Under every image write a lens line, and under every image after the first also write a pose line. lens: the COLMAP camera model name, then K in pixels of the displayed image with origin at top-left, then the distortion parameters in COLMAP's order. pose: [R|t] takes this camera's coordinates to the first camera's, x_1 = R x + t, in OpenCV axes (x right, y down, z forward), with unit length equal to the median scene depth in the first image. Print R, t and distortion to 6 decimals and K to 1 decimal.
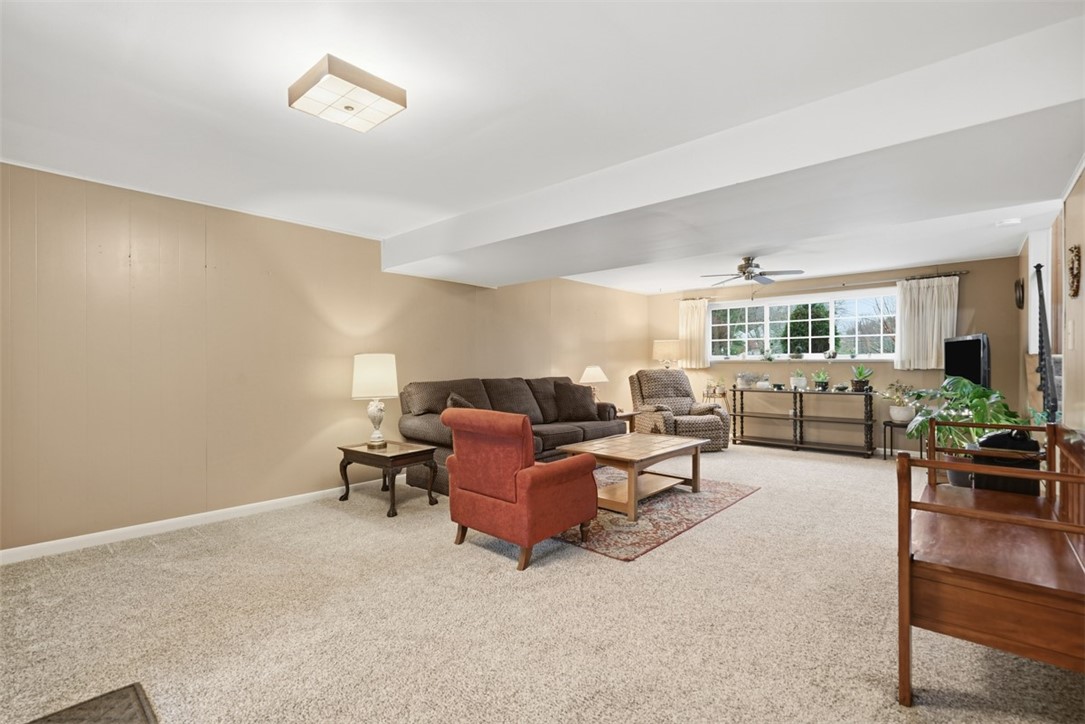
lens RADIAL K [[496.9, 0, 540.5], [0, 496.9, 366.9], [0, 0, 1]] dist [-0.004841, 0.001456]
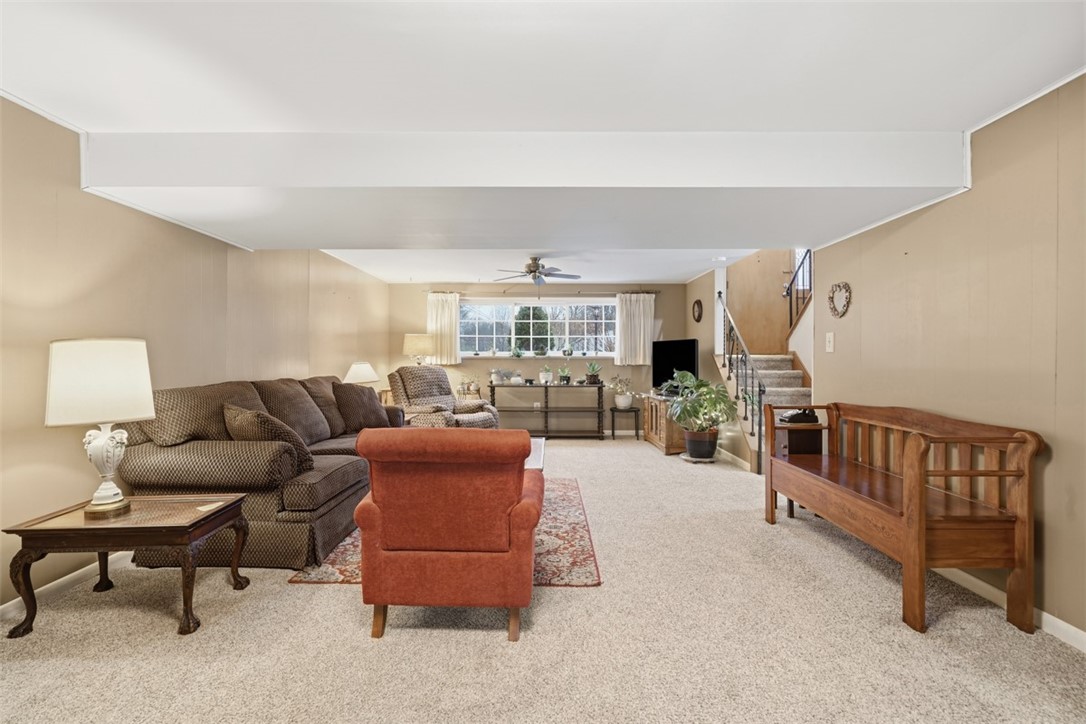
lens RADIAL K [[497.3, 0, 549.3], [0, 497.3, 361.6], [0, 0, 1]] dist [-0.004841, 0.001456]
pose [[0.745284, 0.001356, 0.666746, -0.236507], [-0.000518, 0.999999, -0.001455, -0.001862], [-0.666747, 0.000739, 0.745284, 0.198604]]
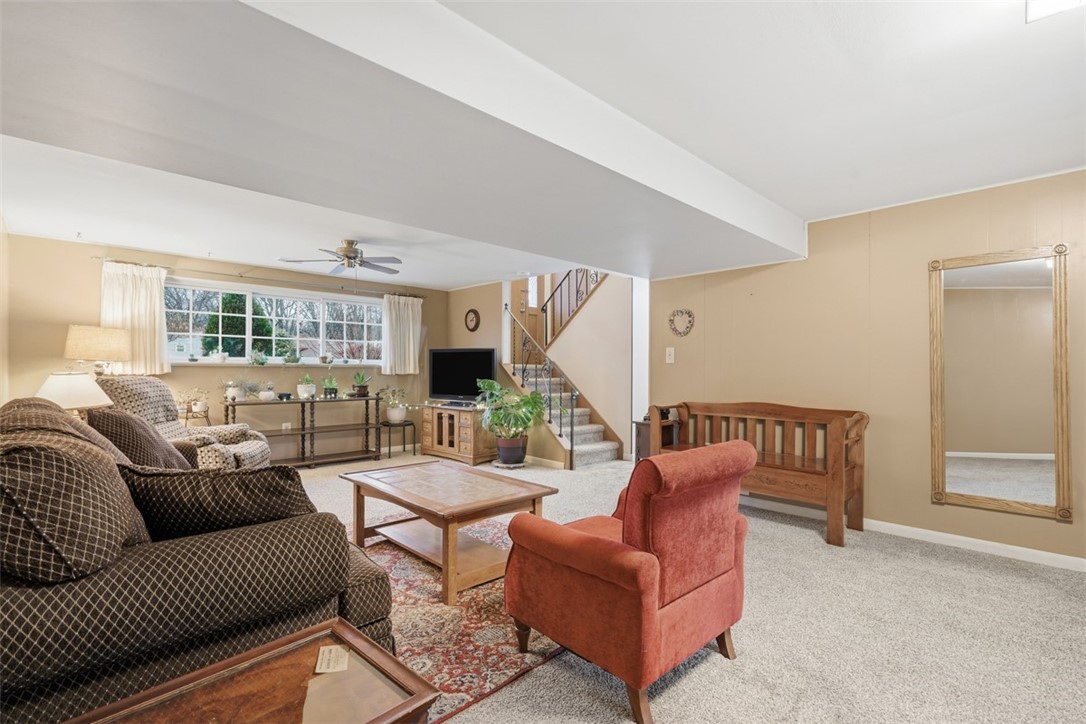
lens RADIAL K [[497.3, 0, 548.5], [0, 497.3, 378.0], [0, 0, 1]] dist [-0.004841, 0.001456]
pose [[0.066169, -0.014185, 0.997708, -0.368104], [0.000982, 0.999899, 0.014151, -0.002510], [-0.997808, 0.000044, 0.066176, 0.585304]]
